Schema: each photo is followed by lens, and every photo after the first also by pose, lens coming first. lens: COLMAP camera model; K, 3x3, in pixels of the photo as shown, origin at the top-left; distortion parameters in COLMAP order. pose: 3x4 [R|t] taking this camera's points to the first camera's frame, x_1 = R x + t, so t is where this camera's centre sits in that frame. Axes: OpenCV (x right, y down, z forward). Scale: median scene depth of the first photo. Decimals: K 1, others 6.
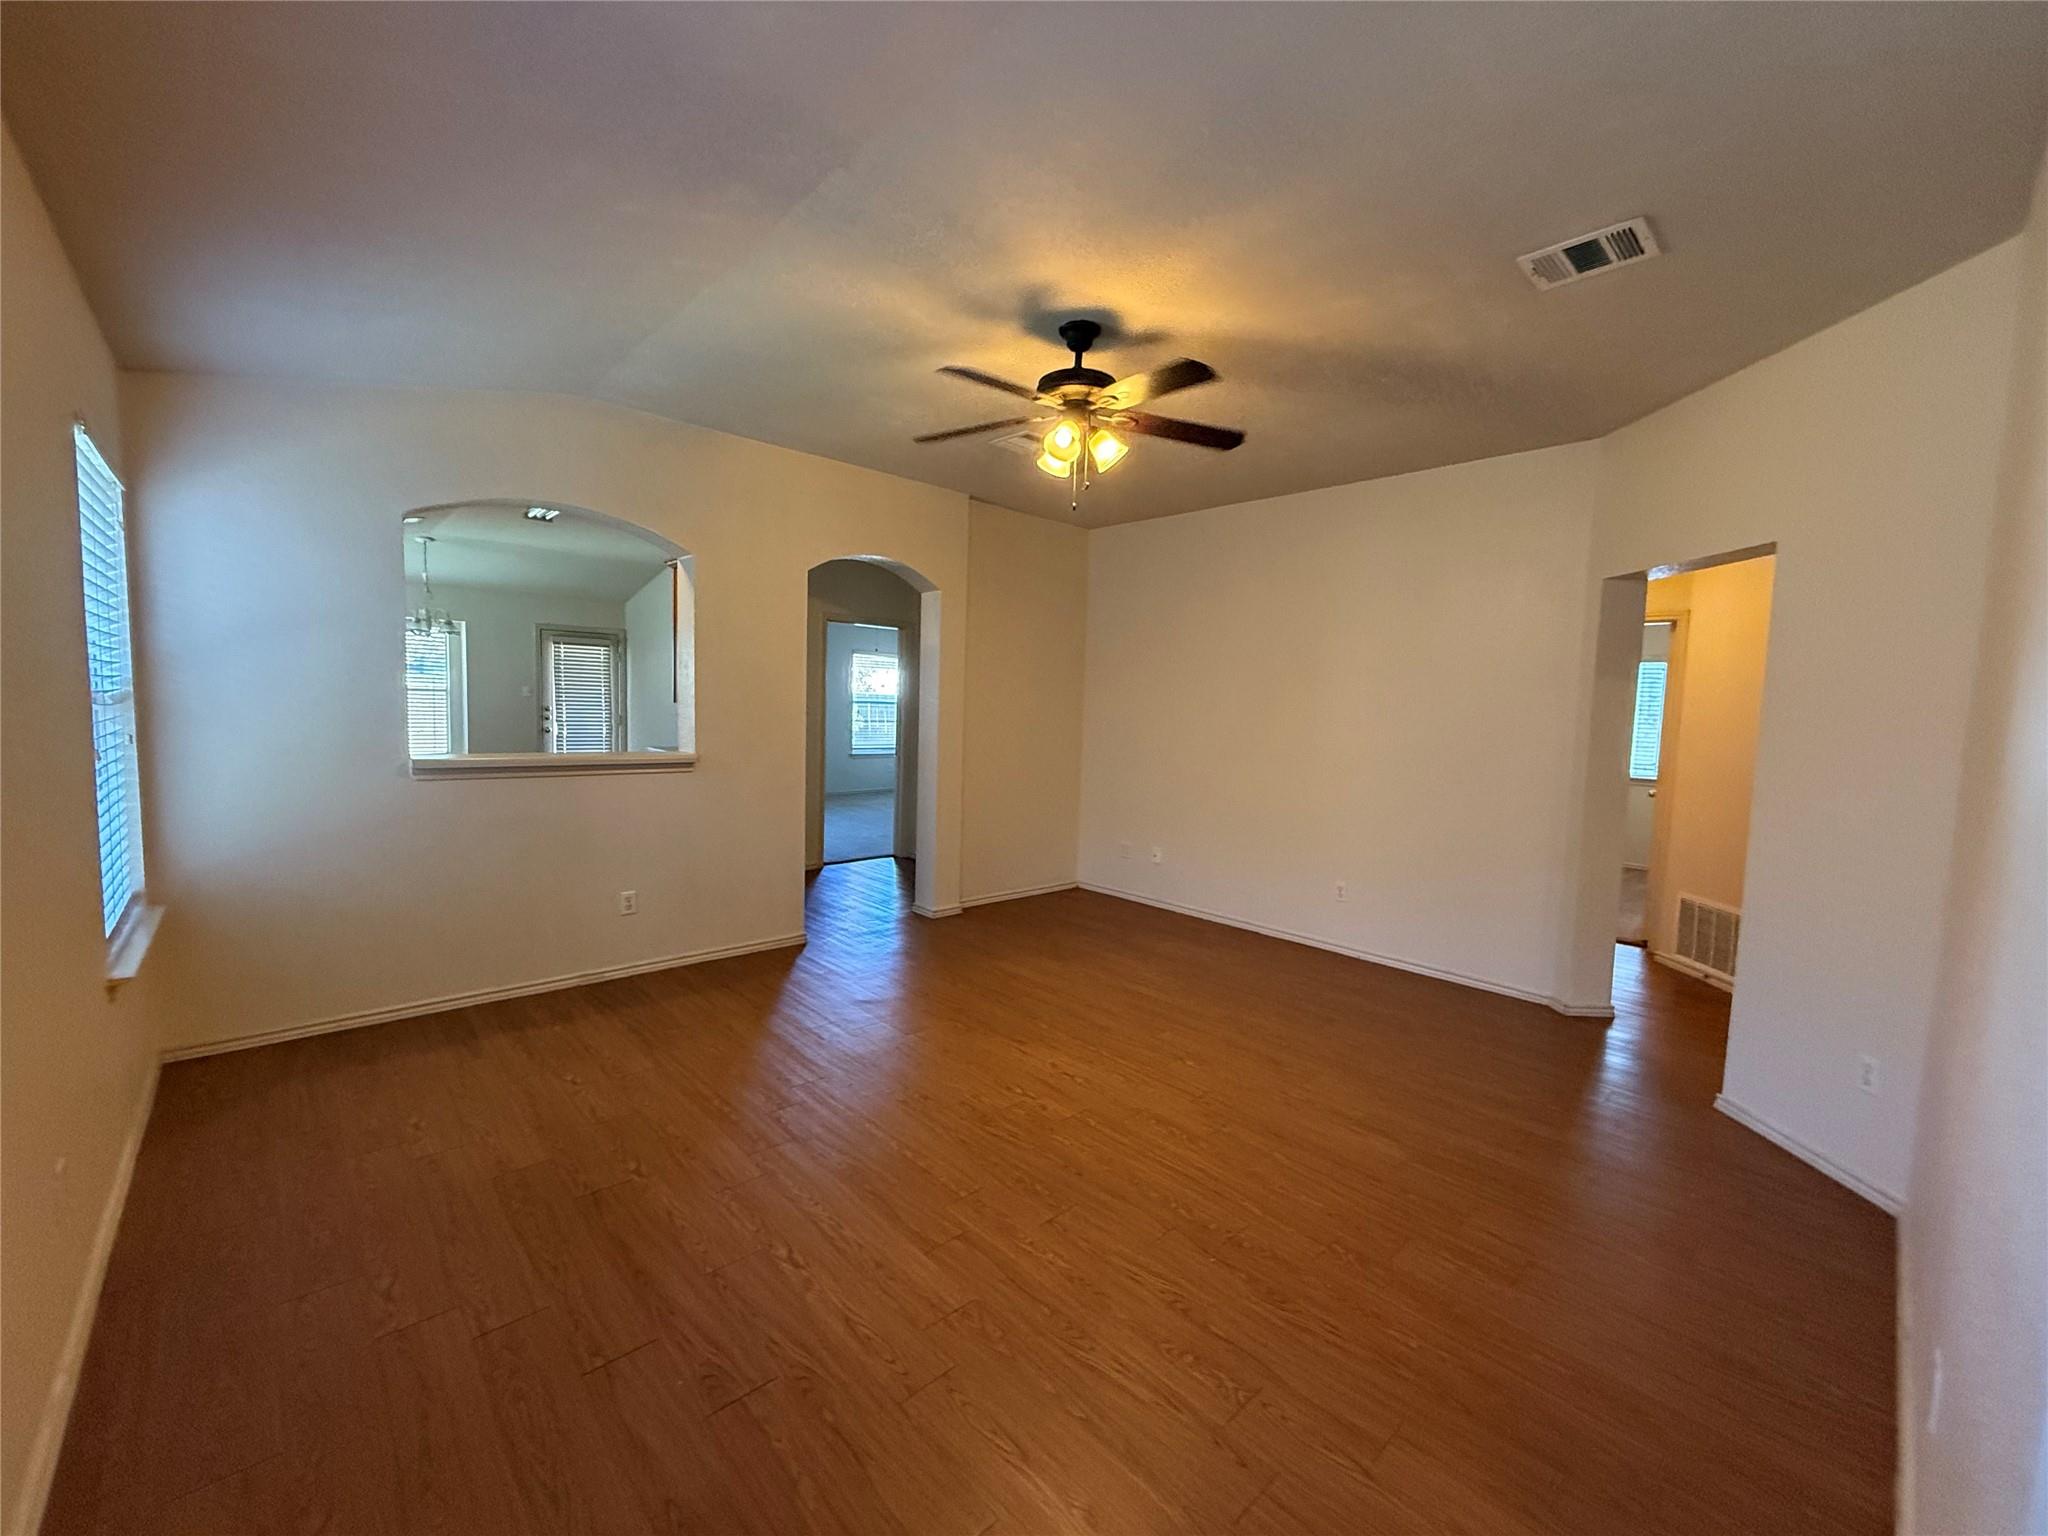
lens RADIAL K [[820.8, 0, 1024.0], [0, 820.8, 768.0], [0, 0, 1]] dist [0.000344, 0.000058]
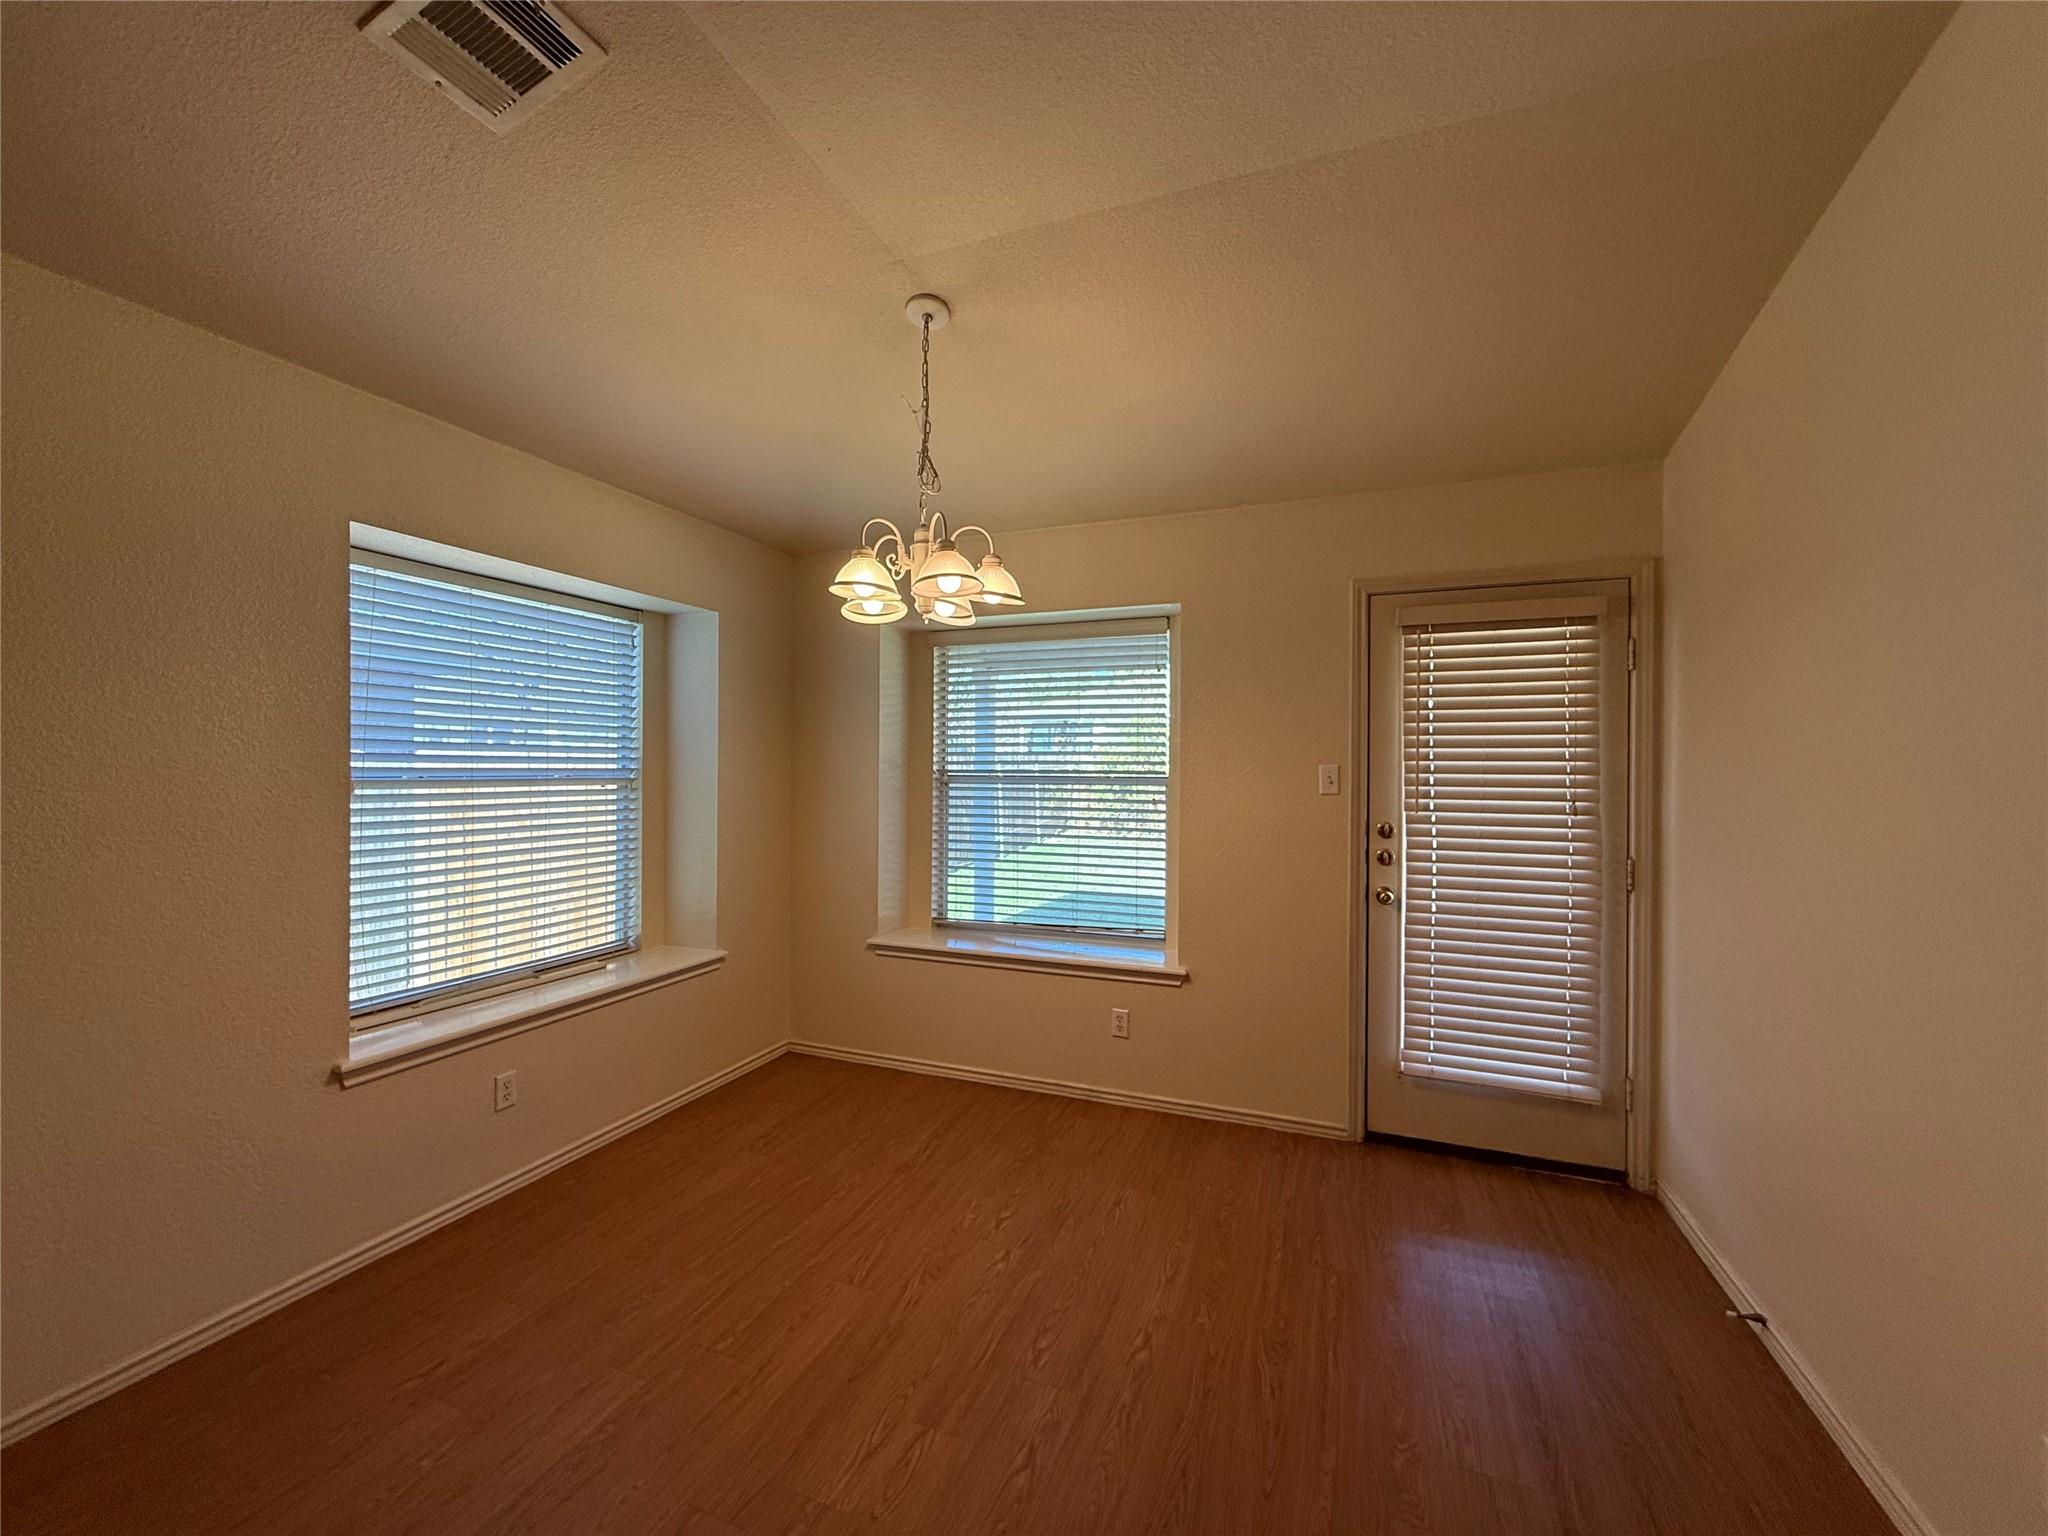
lens RADIAL K [[820.8, 0, 1024.0], [0, 820.8, 768.0], [0, 0, 1]] dist [0.000344, 0.000058]
pose [[0.435836, -0.024458, -0.899694, -0.336105], [-0.065806, 0.996089, -0.058957, -0.066890], [0.897617, 0.084901, 0.432522, 0.703888]]
